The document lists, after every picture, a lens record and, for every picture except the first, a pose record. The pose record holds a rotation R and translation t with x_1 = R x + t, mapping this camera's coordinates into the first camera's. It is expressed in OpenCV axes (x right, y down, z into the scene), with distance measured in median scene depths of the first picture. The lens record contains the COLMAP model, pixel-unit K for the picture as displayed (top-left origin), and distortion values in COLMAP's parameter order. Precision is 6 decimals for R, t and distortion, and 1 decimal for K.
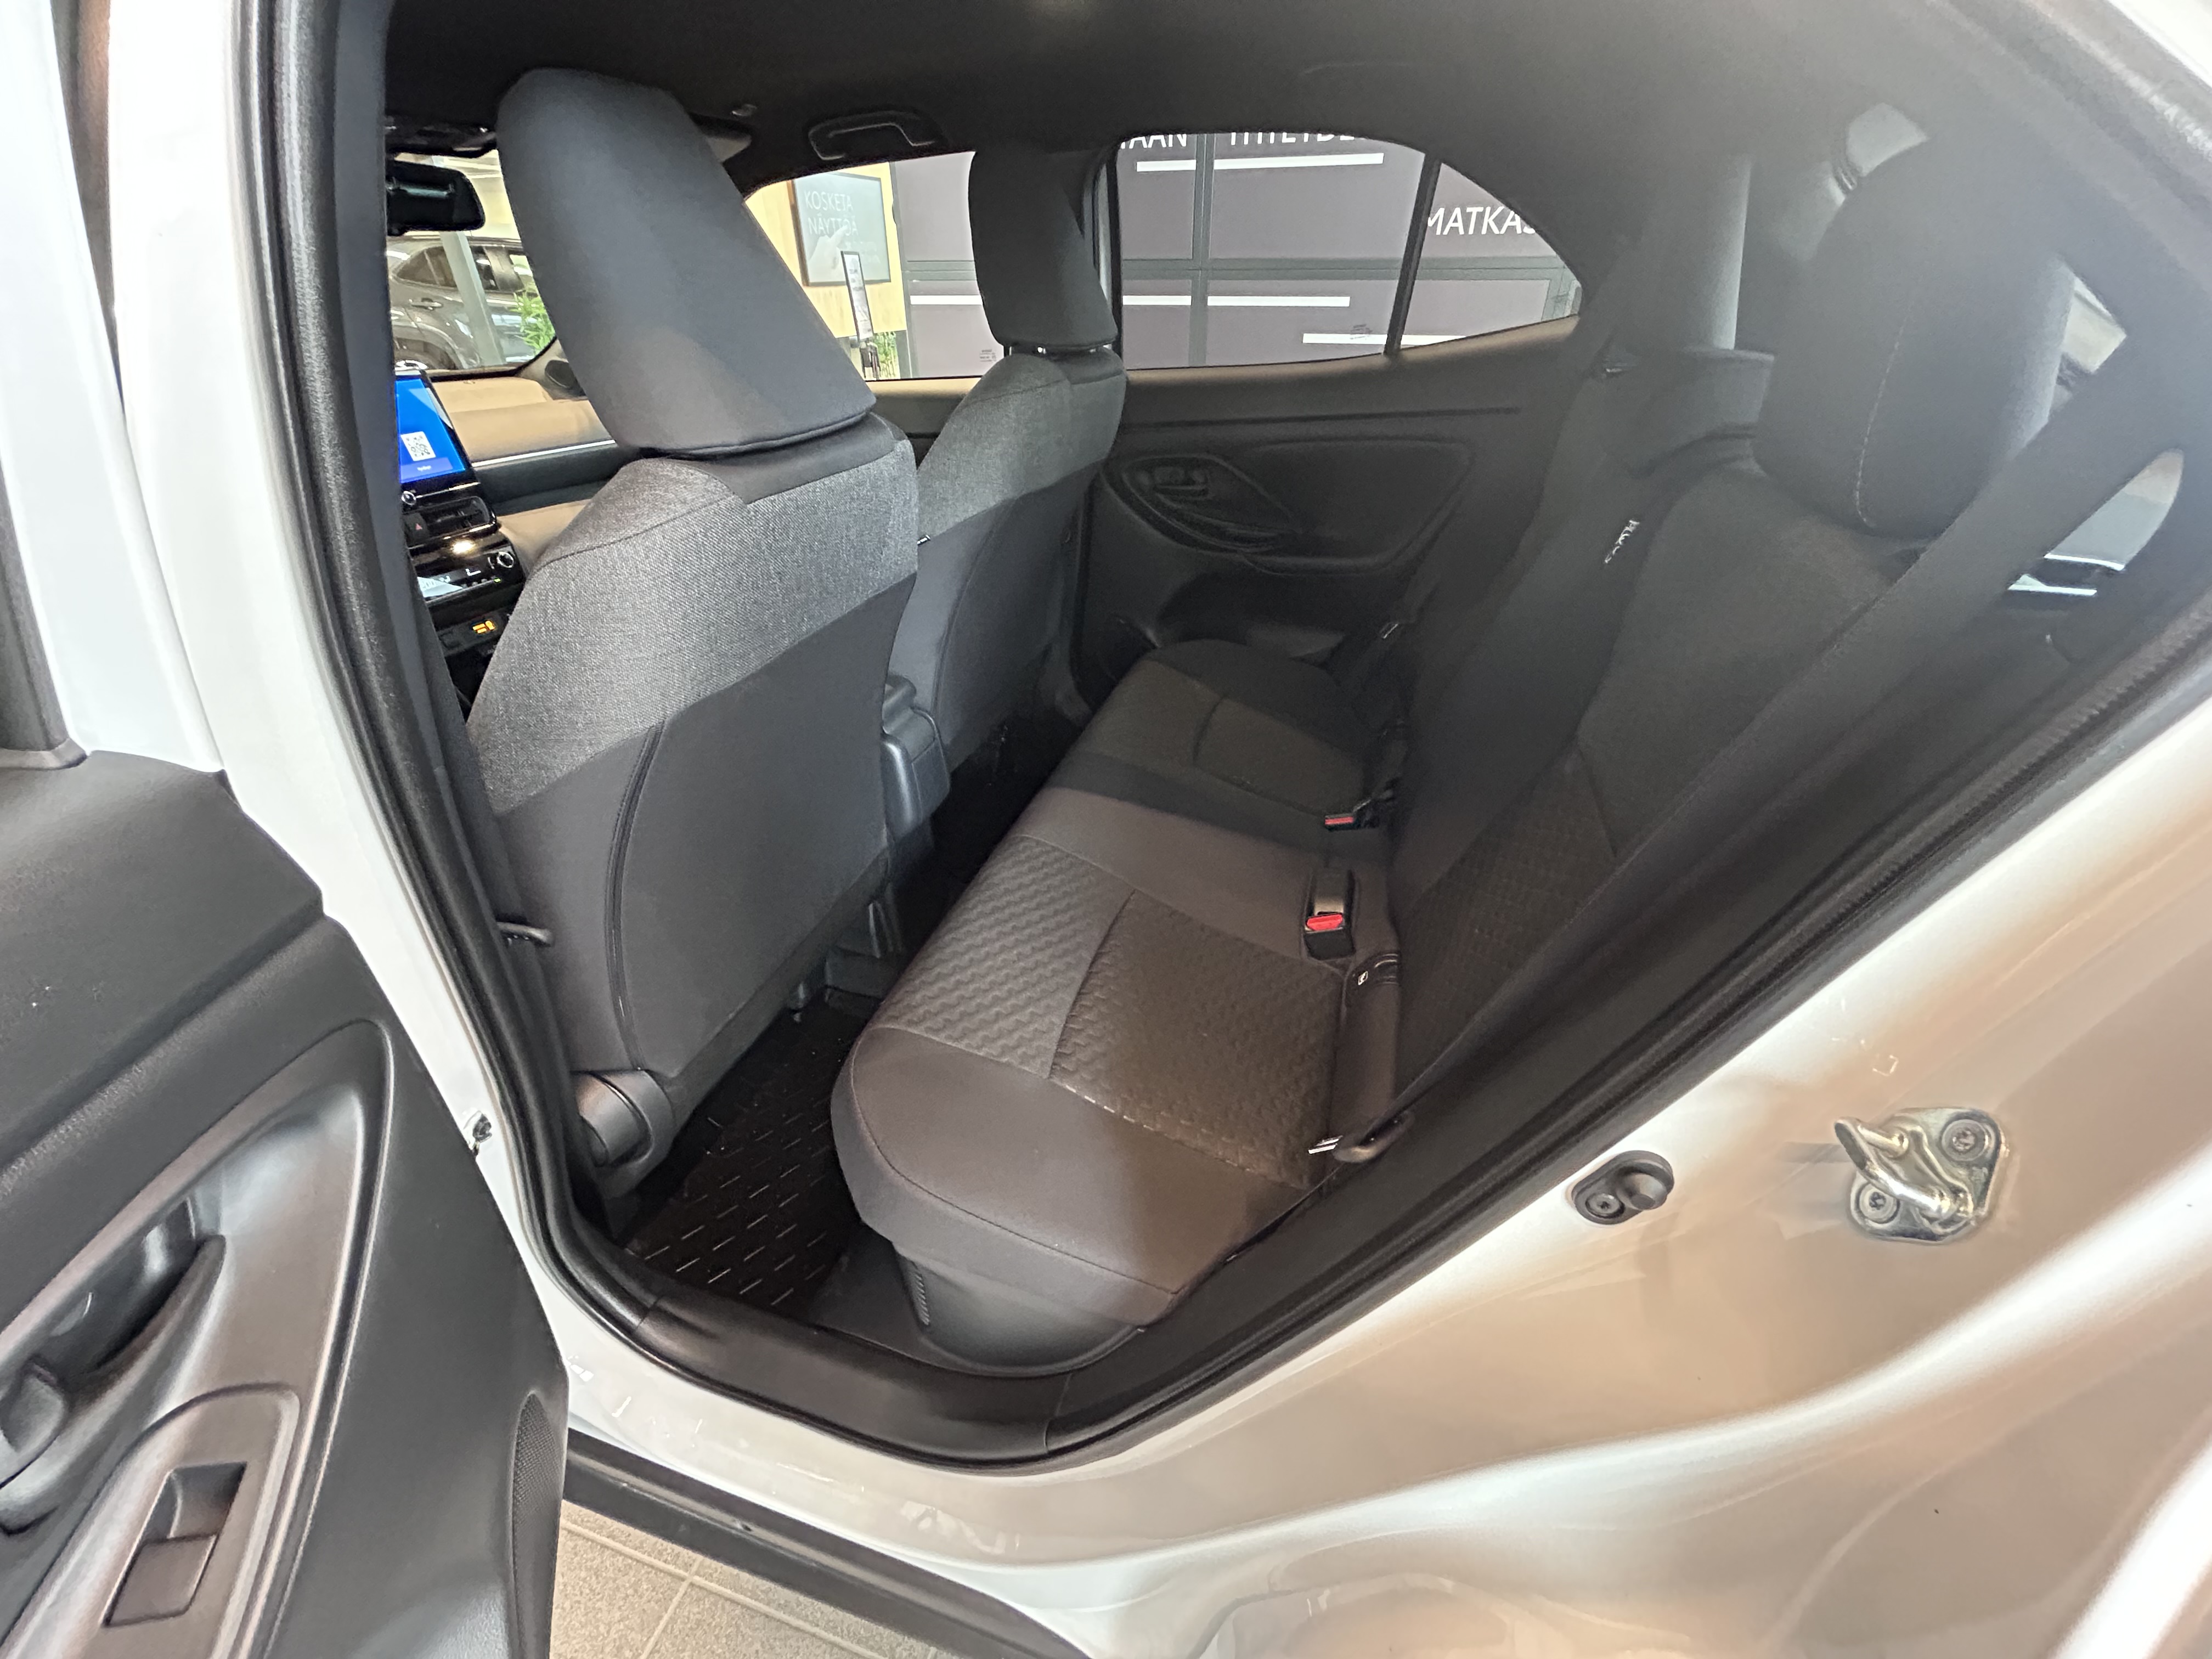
lens RADIAL K [[885.4, 0, 1101.1], [0, 885.4, 827.3], [0, 0, 1]] dist [-0.001328, 0.000173]
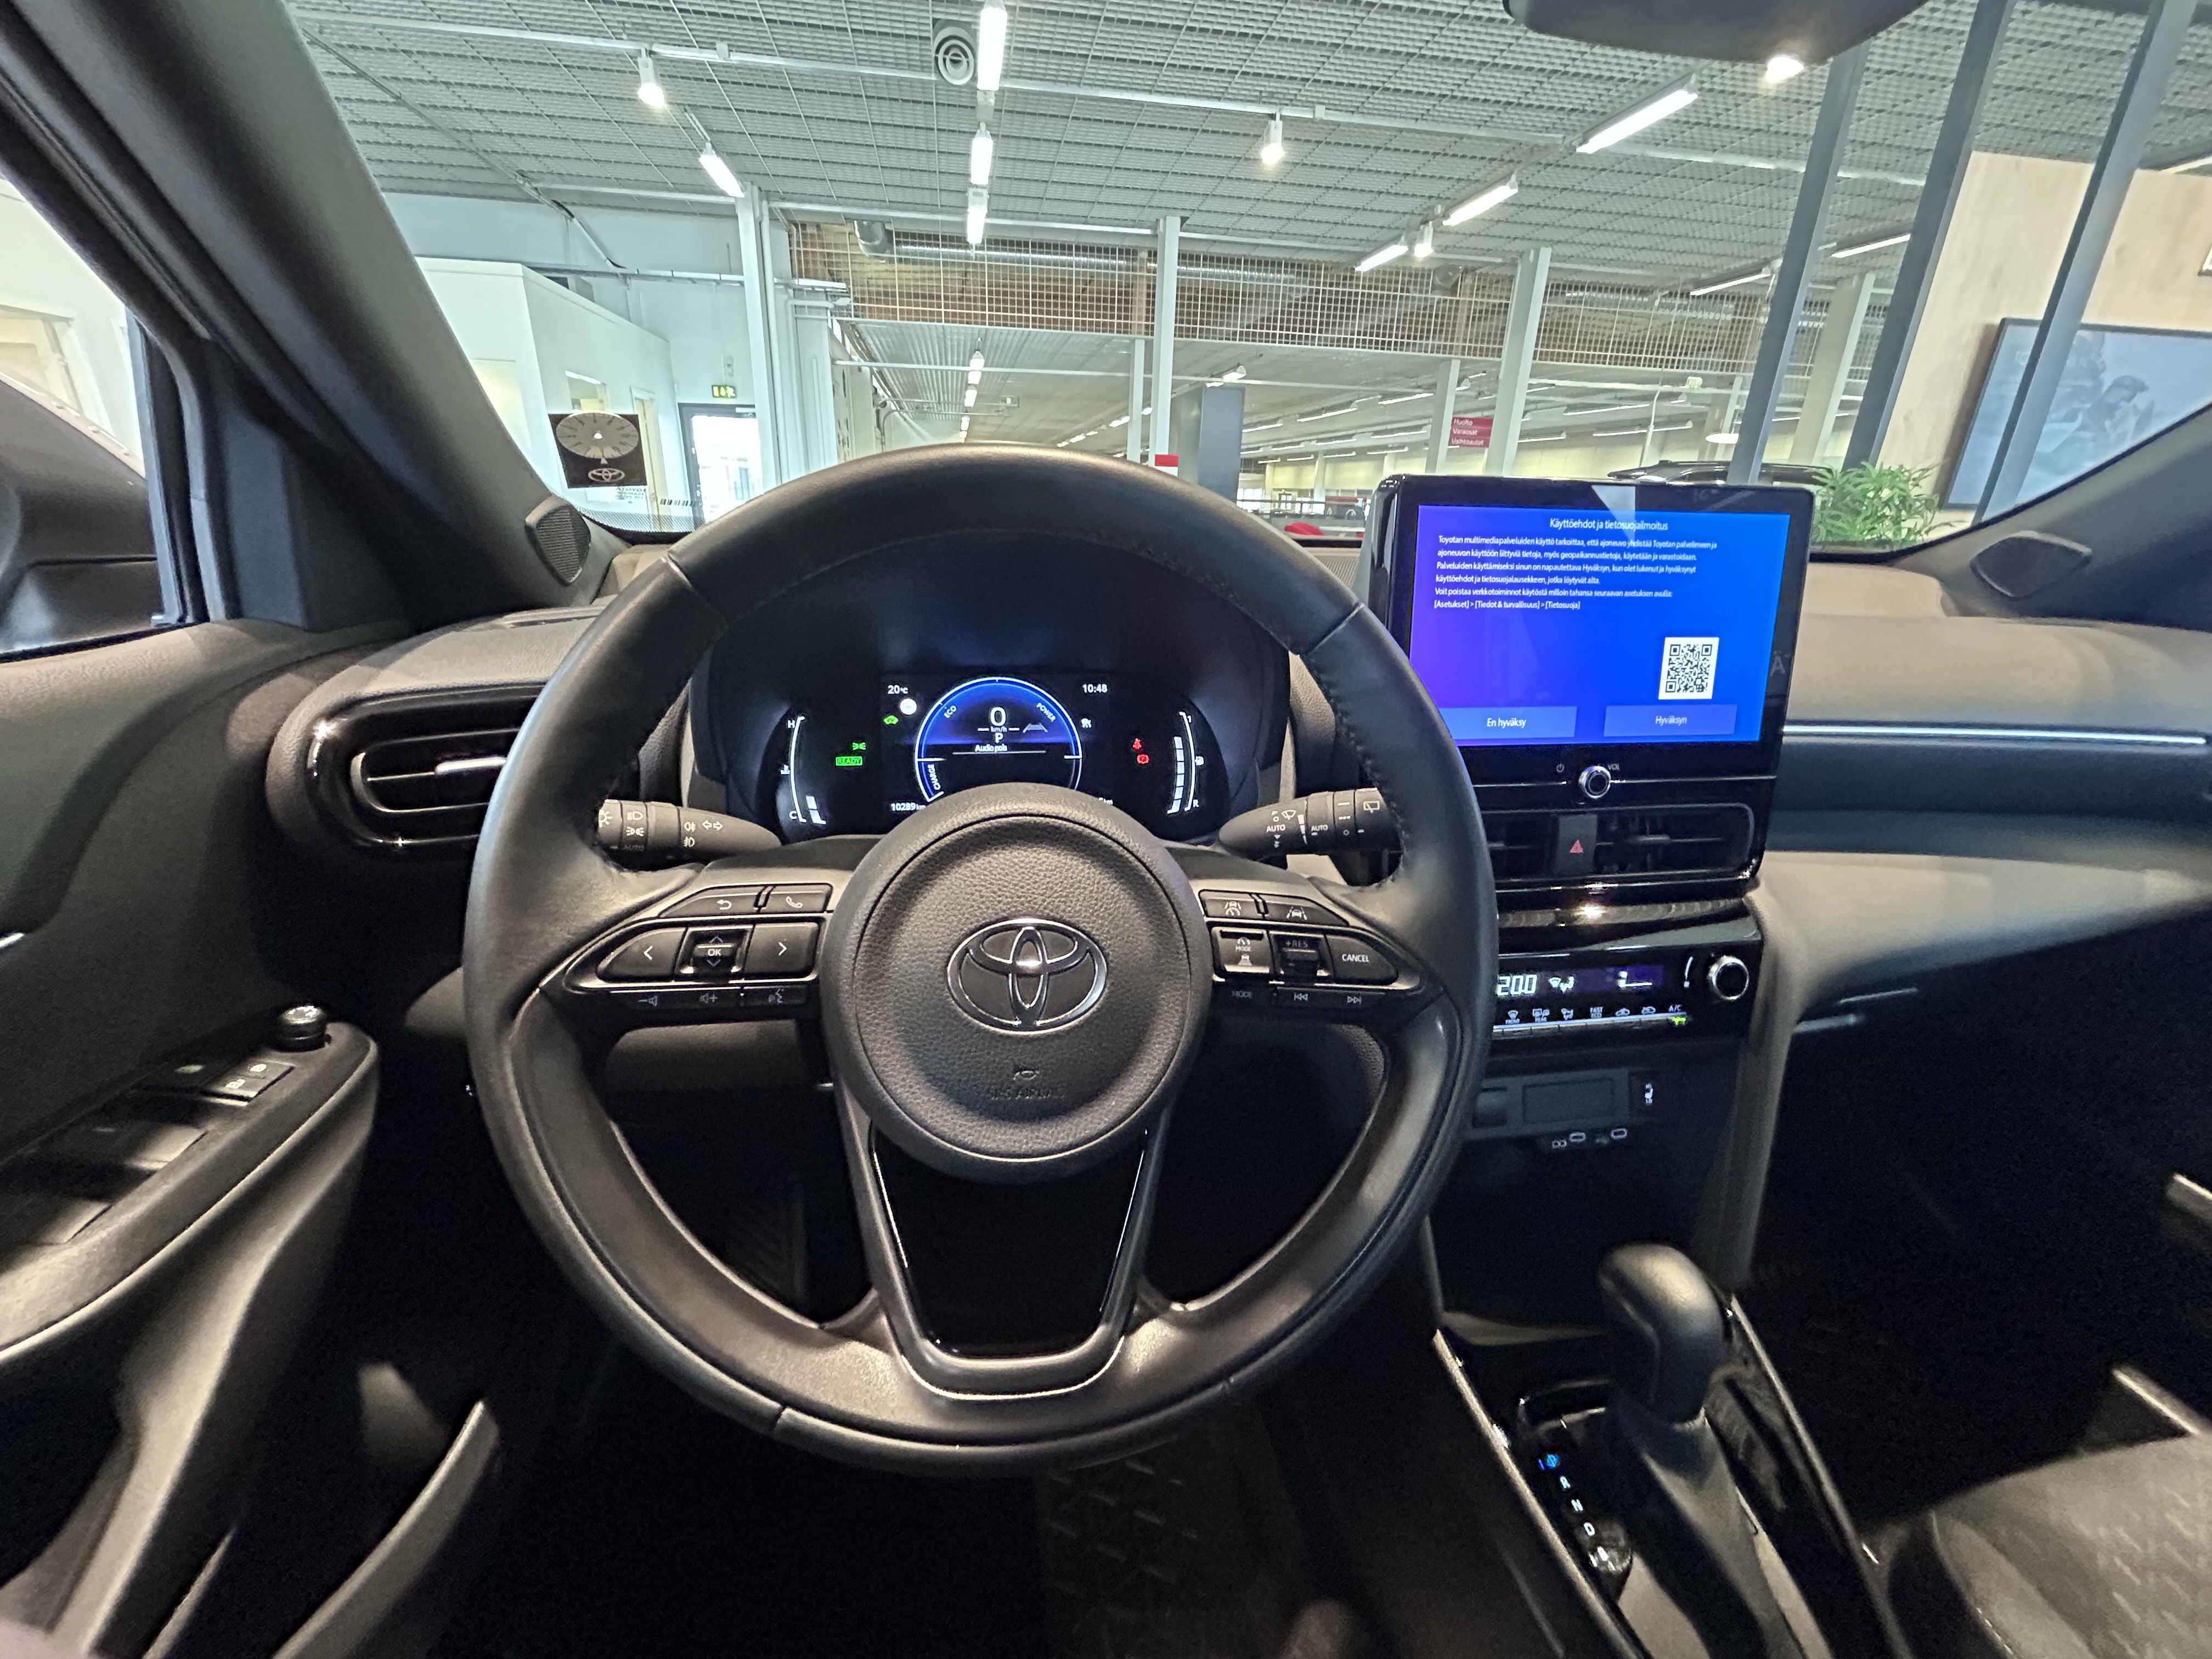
lens RADIAL K [[885.4, 0, 1101.1], [0, 885.4, 827.3], [0, 0, 1]] dist [-0.001328, 0.000173]
pose [[0.439381, 0.328710, -0.835999, -0.226907], [-0.501498, 0.861875, 0.075309, -0.114278], [0.745281, 0.386162, 0.543539, 0.263051]]
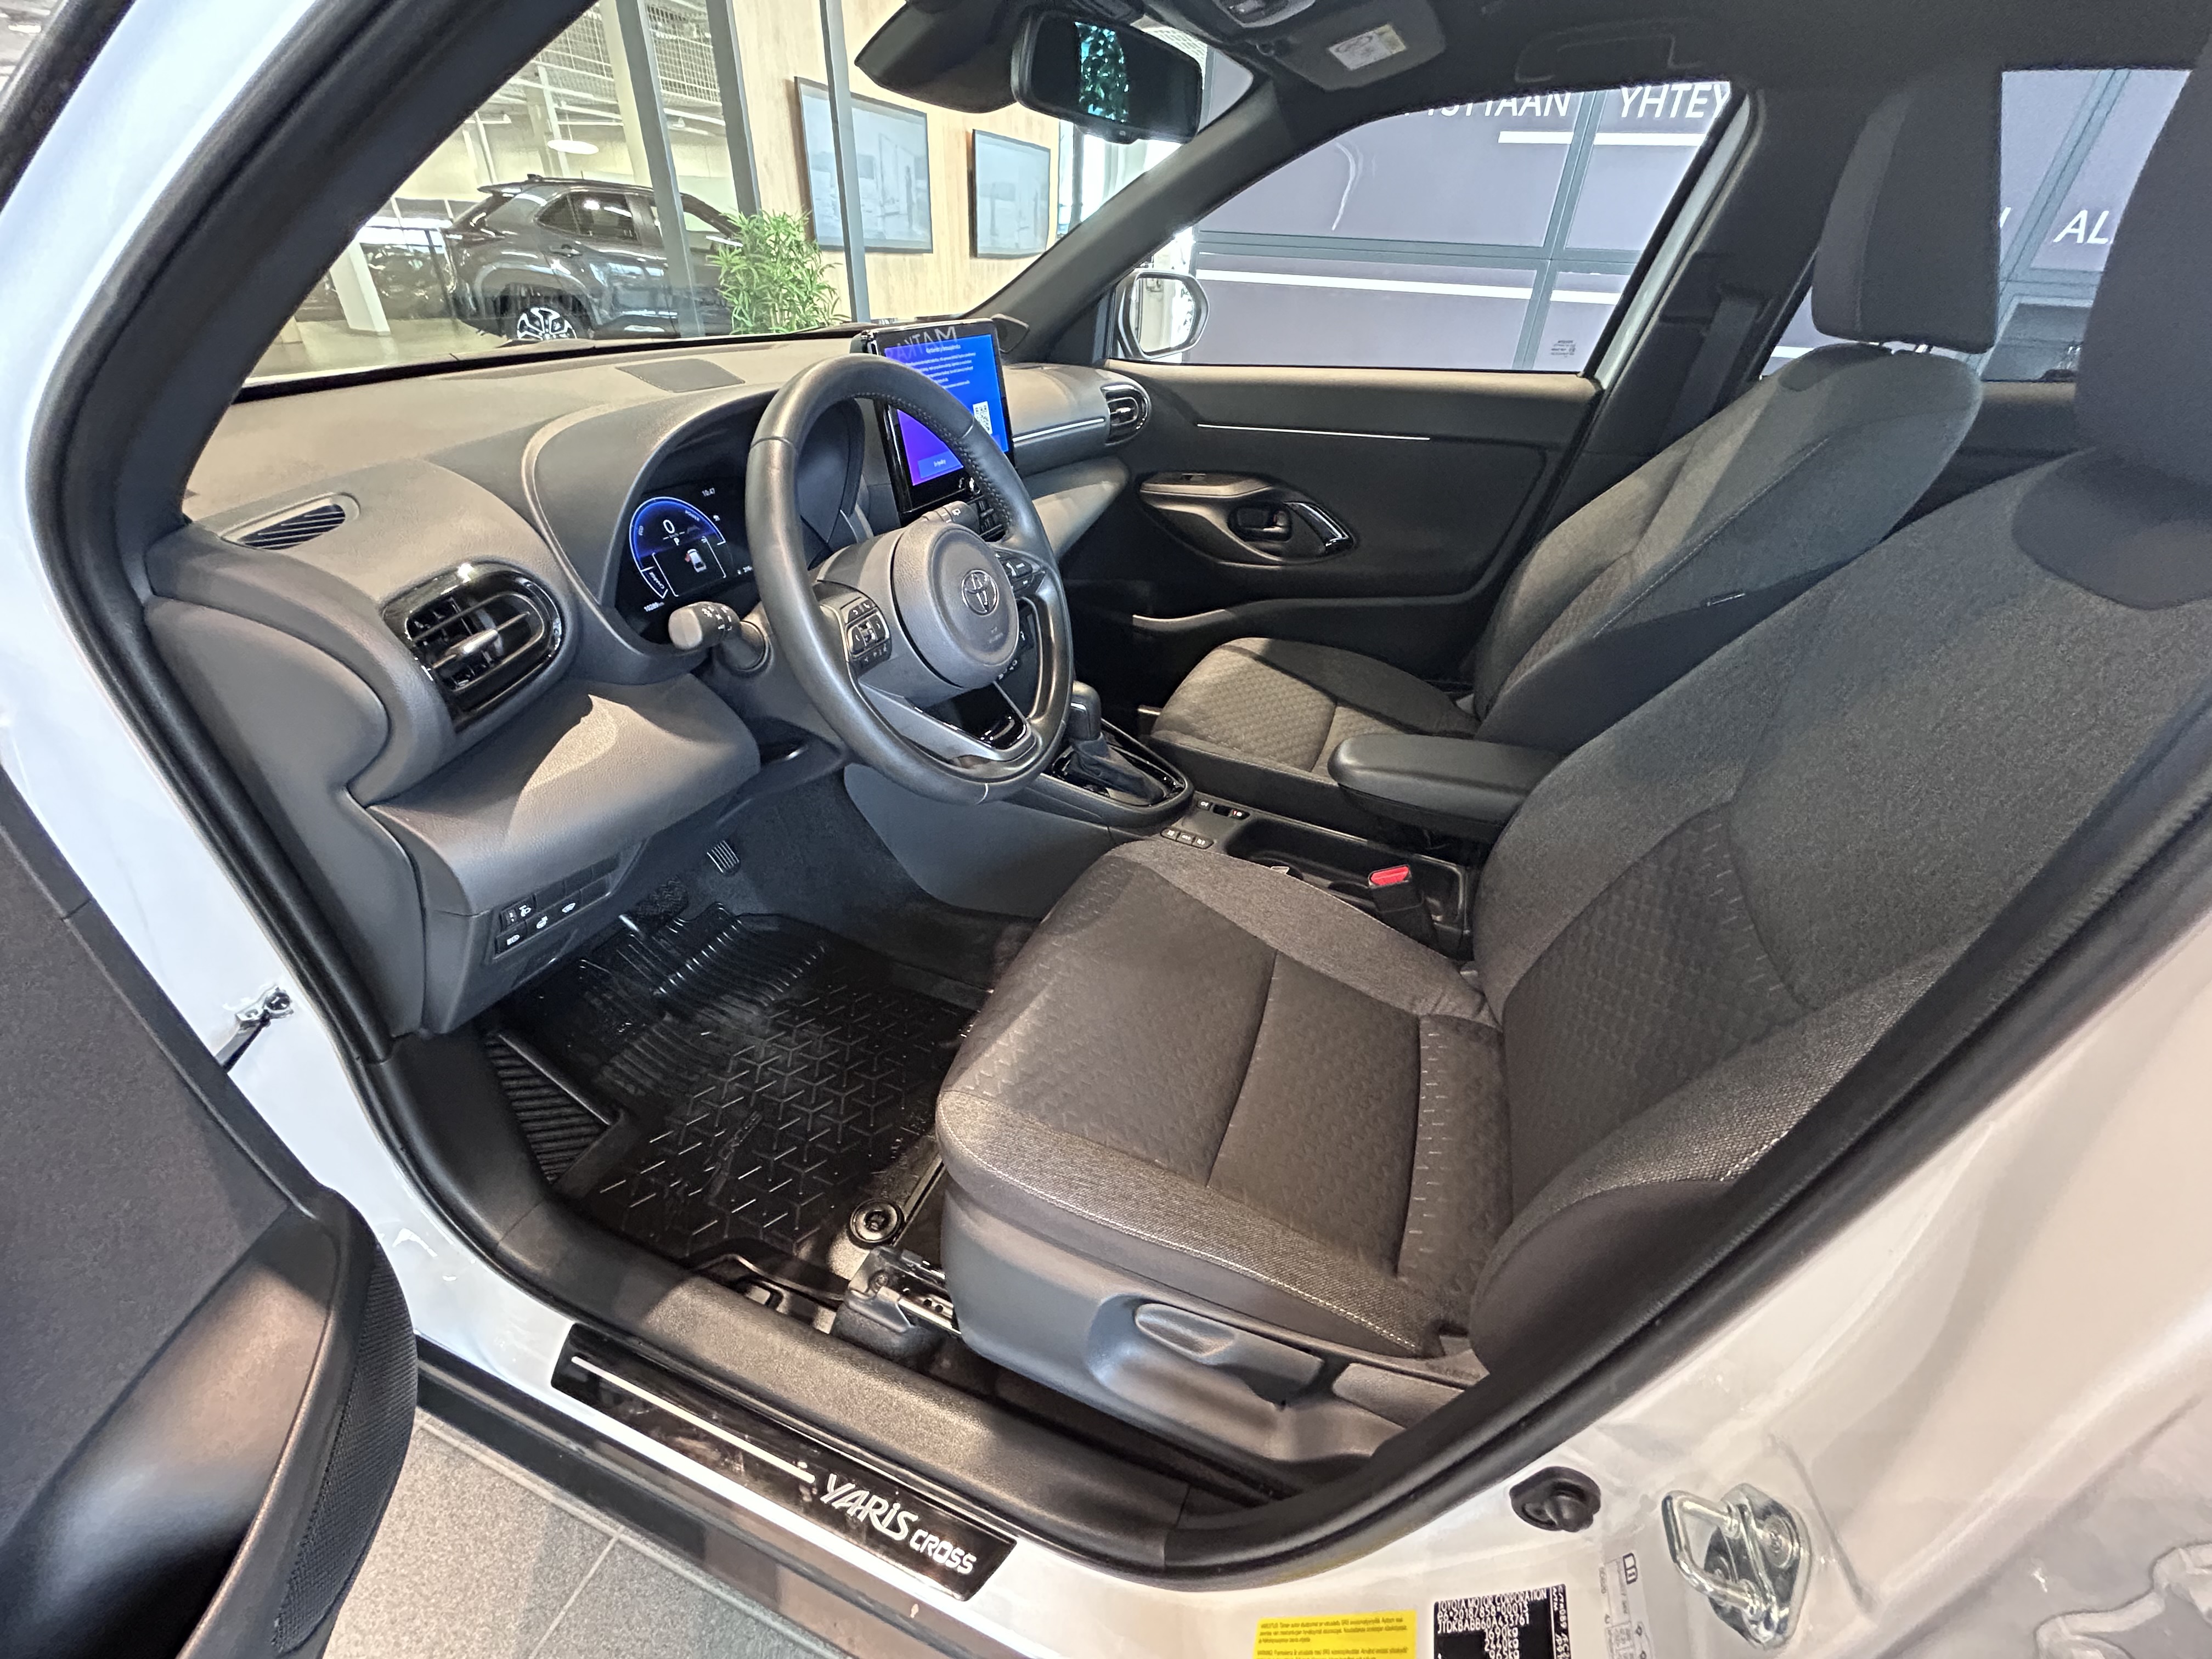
lens RADIAL K [[883.7, 0, 1104.1], [0, 883.7, 828.8], [0, 0, 1]] dist [-0.002221, -0.000406]
pose [[0.996872, 0.073615, -0.028746, -0.258458], [-0.073154, 0.997180, 0.016774, -0.035545], [0.029900, -0.014619, 0.999446, 0.084806]]
